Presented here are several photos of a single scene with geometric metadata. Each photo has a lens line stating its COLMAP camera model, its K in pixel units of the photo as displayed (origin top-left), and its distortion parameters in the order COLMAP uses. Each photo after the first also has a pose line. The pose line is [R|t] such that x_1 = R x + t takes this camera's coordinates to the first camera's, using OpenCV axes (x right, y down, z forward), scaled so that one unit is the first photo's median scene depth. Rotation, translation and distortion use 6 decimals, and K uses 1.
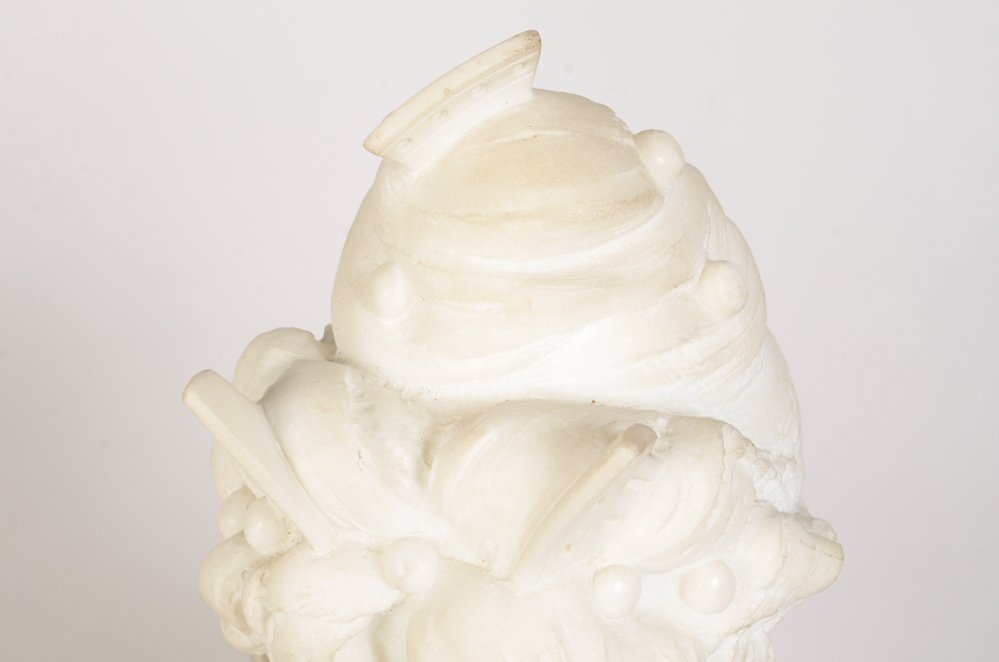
lens RADIAL K [[1420.8, 0, 496.2], [0, 1420.8, 340.0], [0, 0, 1]] dist [-0.001948, 0.095014]
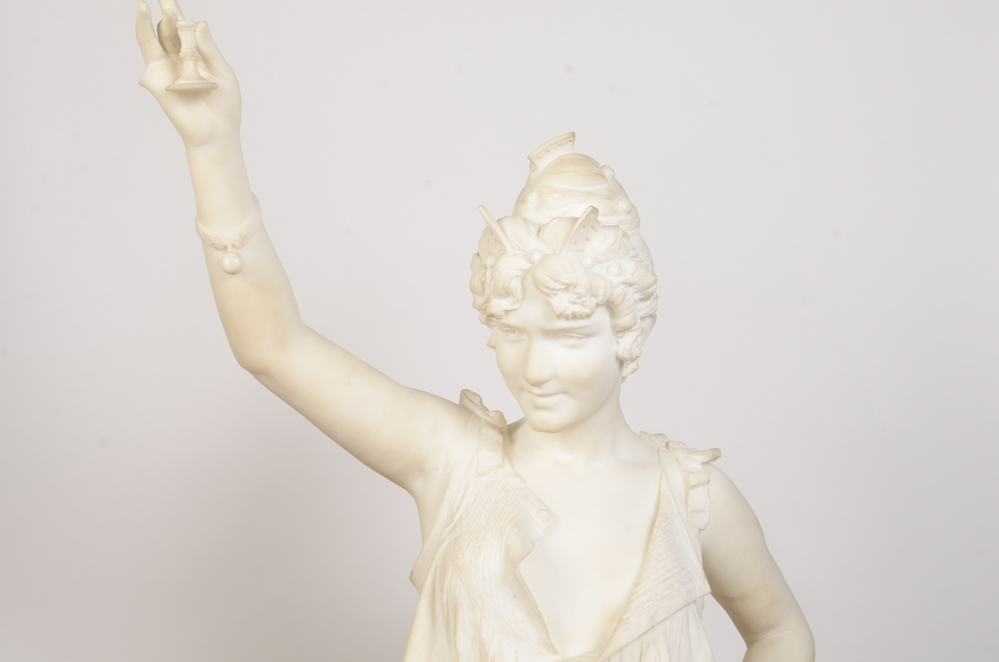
lens RADIAL K [[1420.8, 0, 496.2], [0, 1420.8, 340.0], [0, 0, 1]] dist [-0.001948, 0.095014]
pose [[0.997138, 0.046428, -0.059662, 0.072695], [-0.064785, 0.931528, -0.357854, 1.681426], [0.038962, 0.360695, 0.931870, -2.365513]]
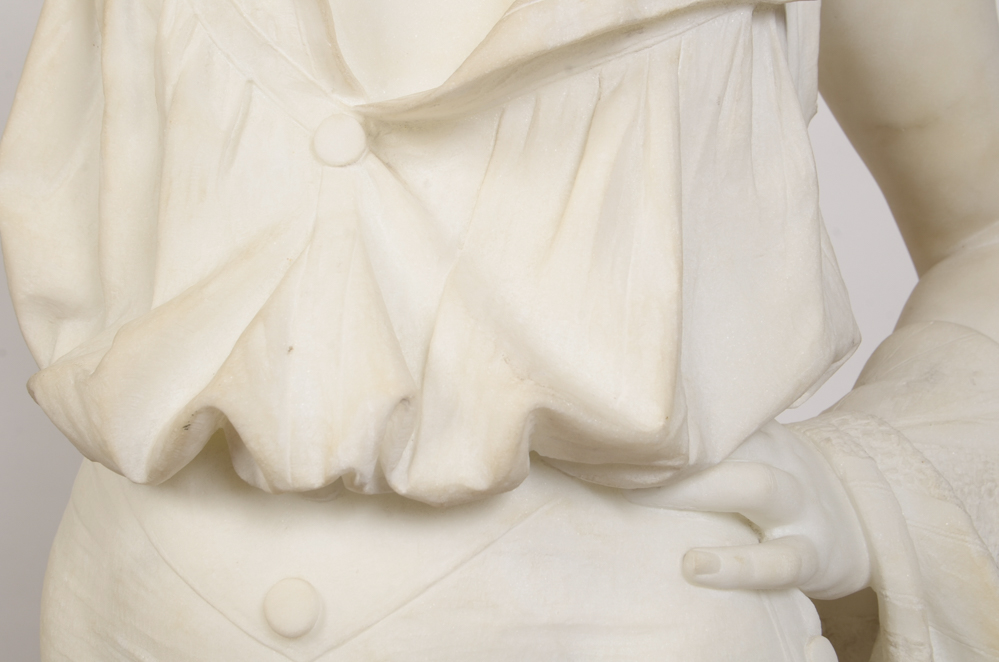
lens RADIAL K [[1420.8, 0, 496.2], [0, 1420.8, 340.0], [0, 0, 1]] dist [-0.001948, 0.095014]
pose [[0.970364, 0.147509, -0.191404, 0.454923], [-0.197023, 0.941557, -0.273225, 1.650881], [0.139915, 0.302839, 0.942716, 0.256632]]
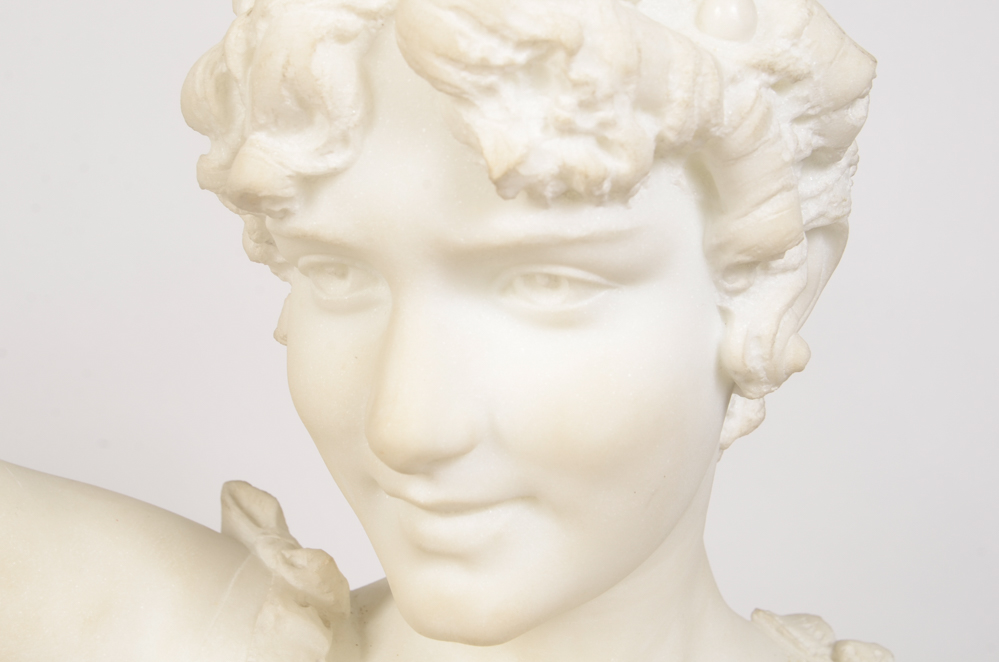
lens RADIAL K [[1420.8, 0, 496.2], [0, 1420.8, 340.0], [0, 0, 1]] dist [-0.001948, 0.095014]
pose [[0.997614, 0.052339, -0.045023, 0.052932], [-0.066313, 0.907892, -0.413926, 0.765484], [0.019211, 0.415924, 0.909196, 0.246603]]
